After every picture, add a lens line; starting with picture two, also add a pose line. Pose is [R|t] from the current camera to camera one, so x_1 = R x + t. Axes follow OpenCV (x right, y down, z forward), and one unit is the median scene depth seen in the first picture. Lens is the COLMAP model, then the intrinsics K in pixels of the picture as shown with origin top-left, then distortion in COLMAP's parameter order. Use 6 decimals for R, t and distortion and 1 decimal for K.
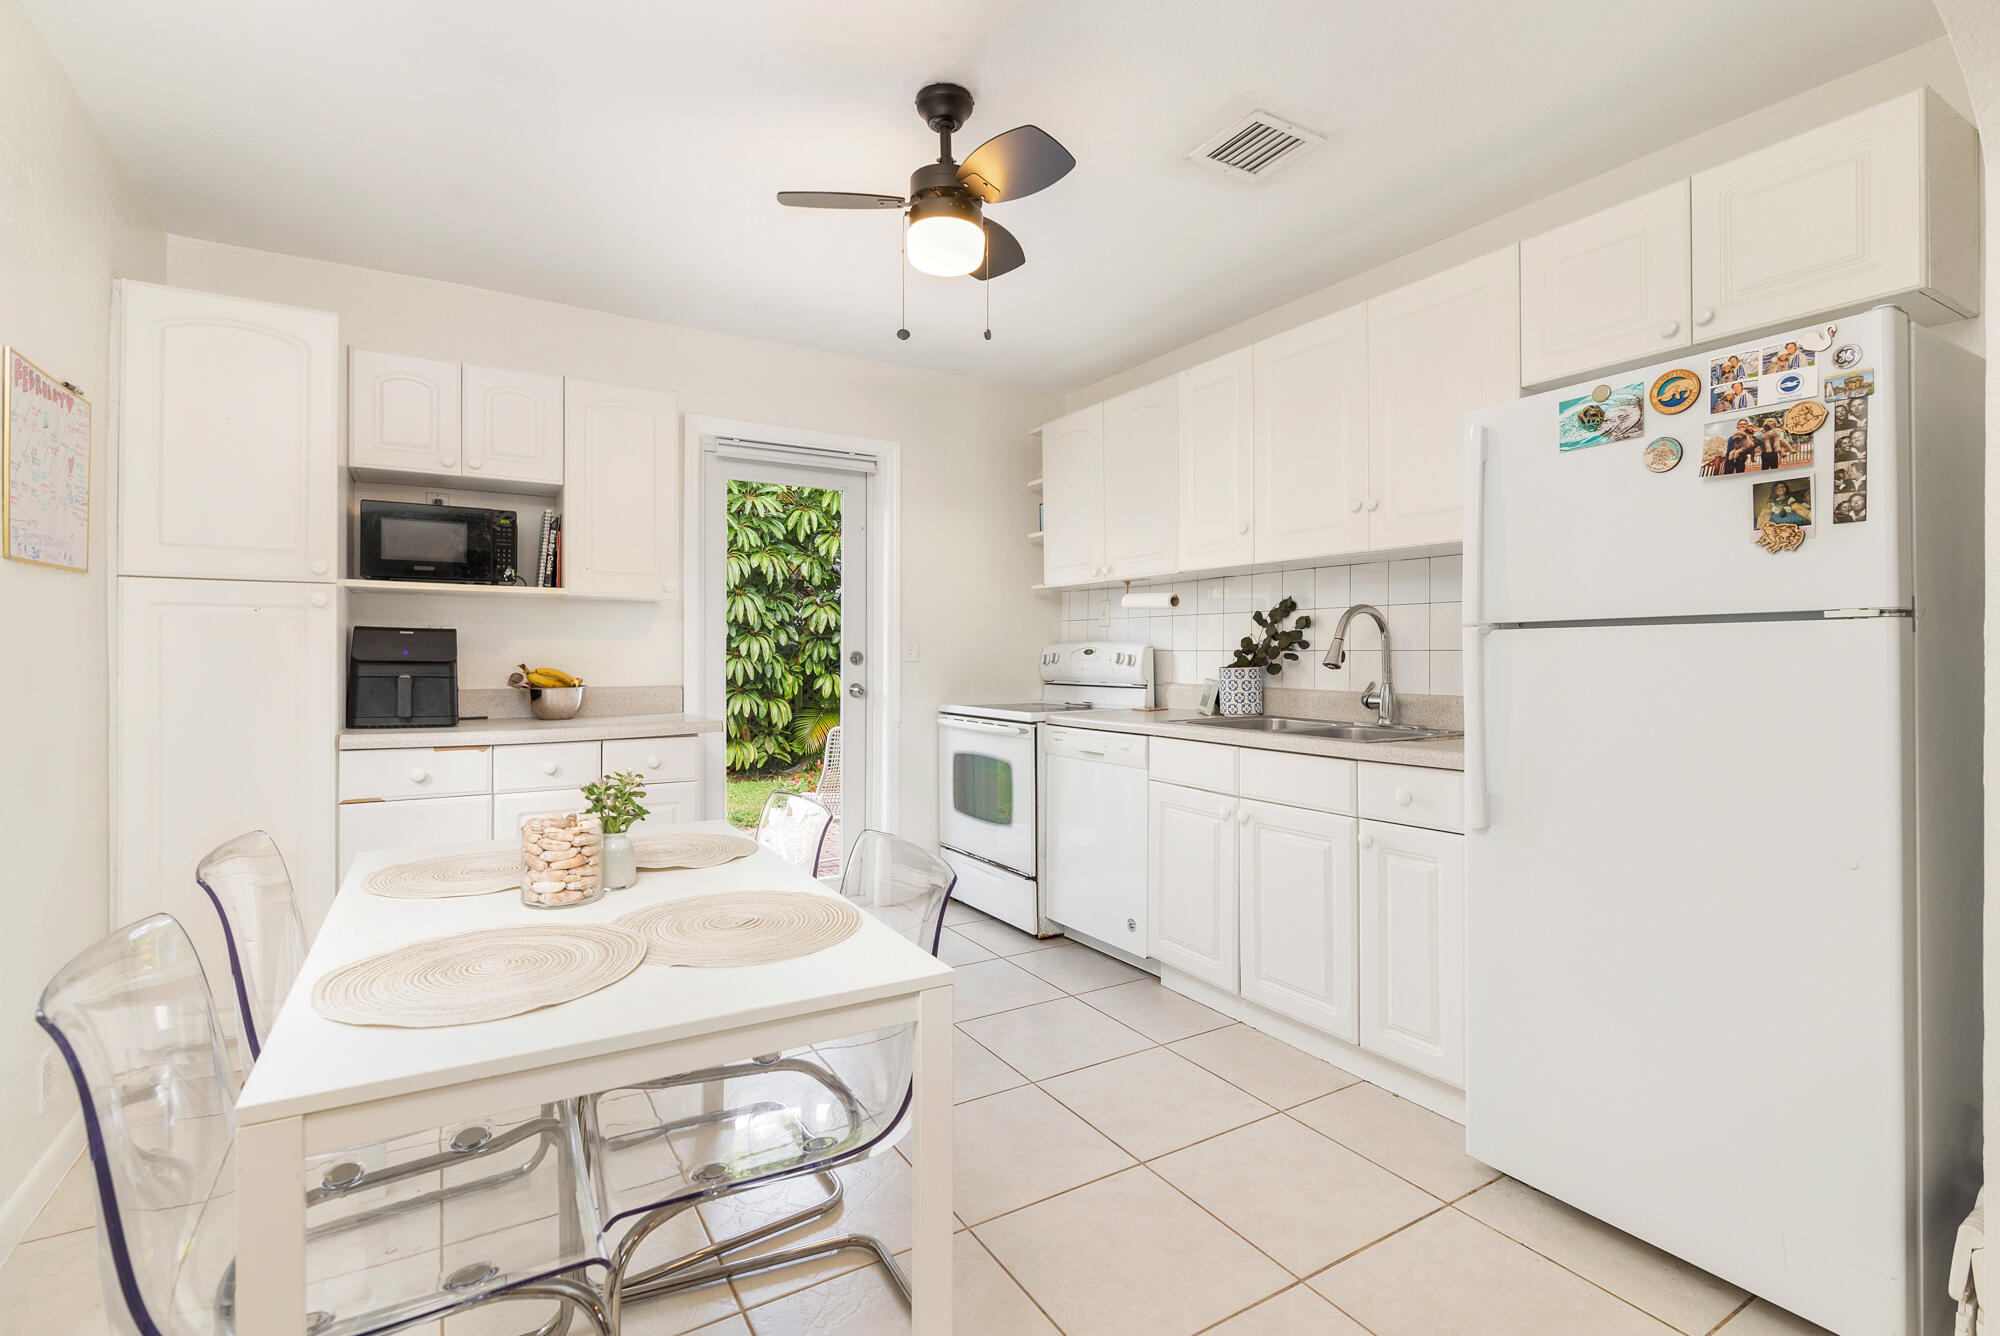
lens RADIAL K [[961.1, 0, 1023.7], [0, 961.1, 660.1], [0, 0, 1]] dist [-0.002420, -0.000370]
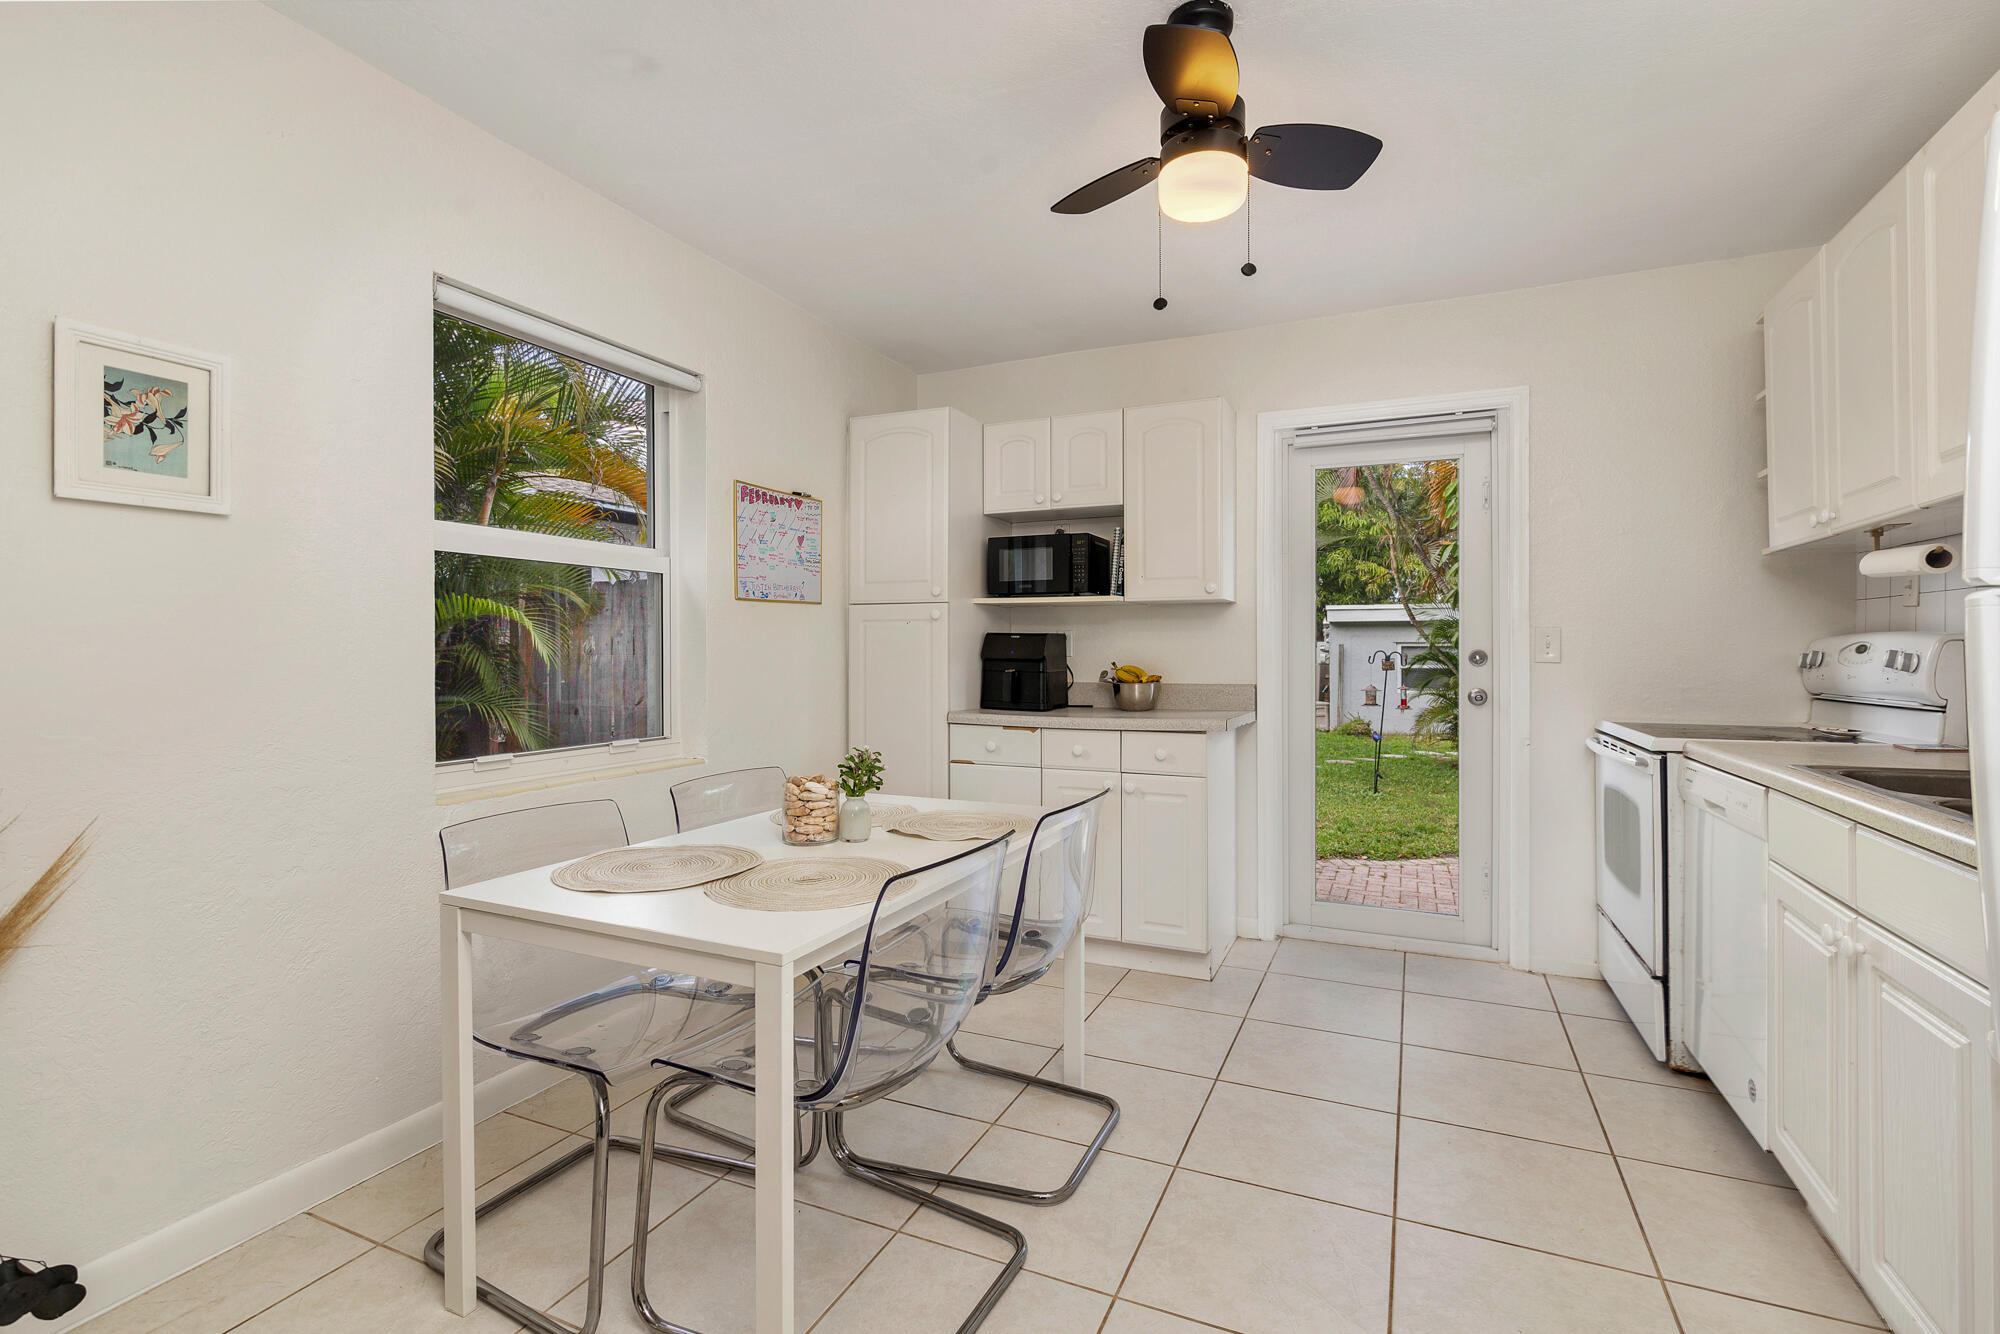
lens RADIAL K [[960.2, 0, 1001.3], [0, 960.2, 657.3], [0, 0, 1]] dist [0.000729, -0.000068]
pose [[0.525348, 0.002960, -0.850882, 0.345627], [-0.004405, 0.999990, 0.000758, -0.001482], [0.850876, 0.003350, 0.525356, 0.236303]]
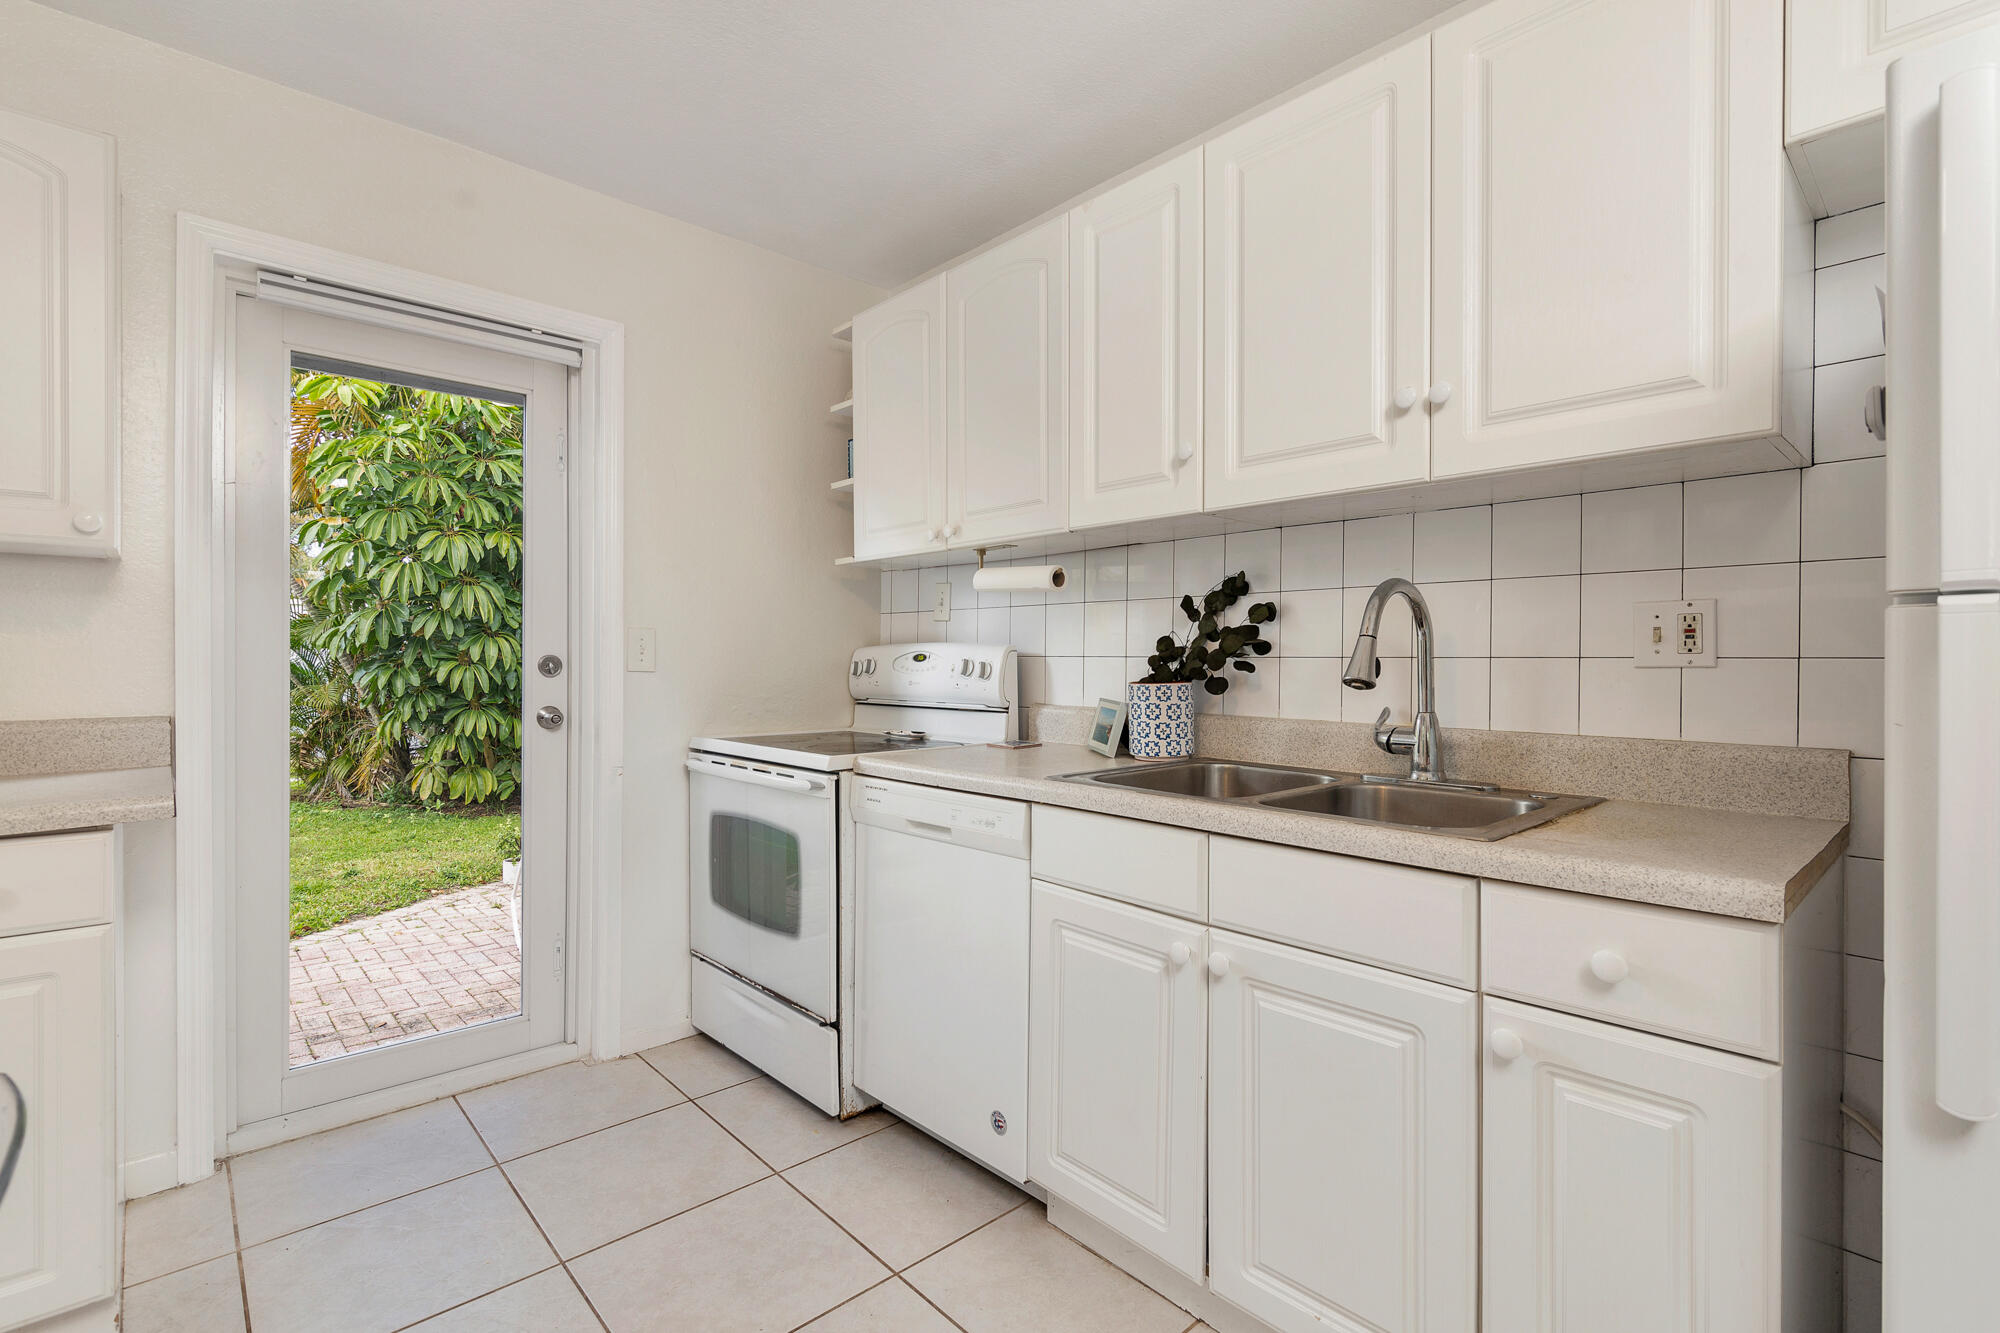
lens RADIAL K [[909.0, 0, 989.0], [0, 909.0, 669.3], [0, 0, 1]] dist [-0.001527, 0.000166]
pose [[0.987570, 0.002436, 0.157164, 0.016710], [-0.002880, 0.999992, 0.002599, -0.002596], [-0.157156, -0.003019, 0.987569, 0.408367]]
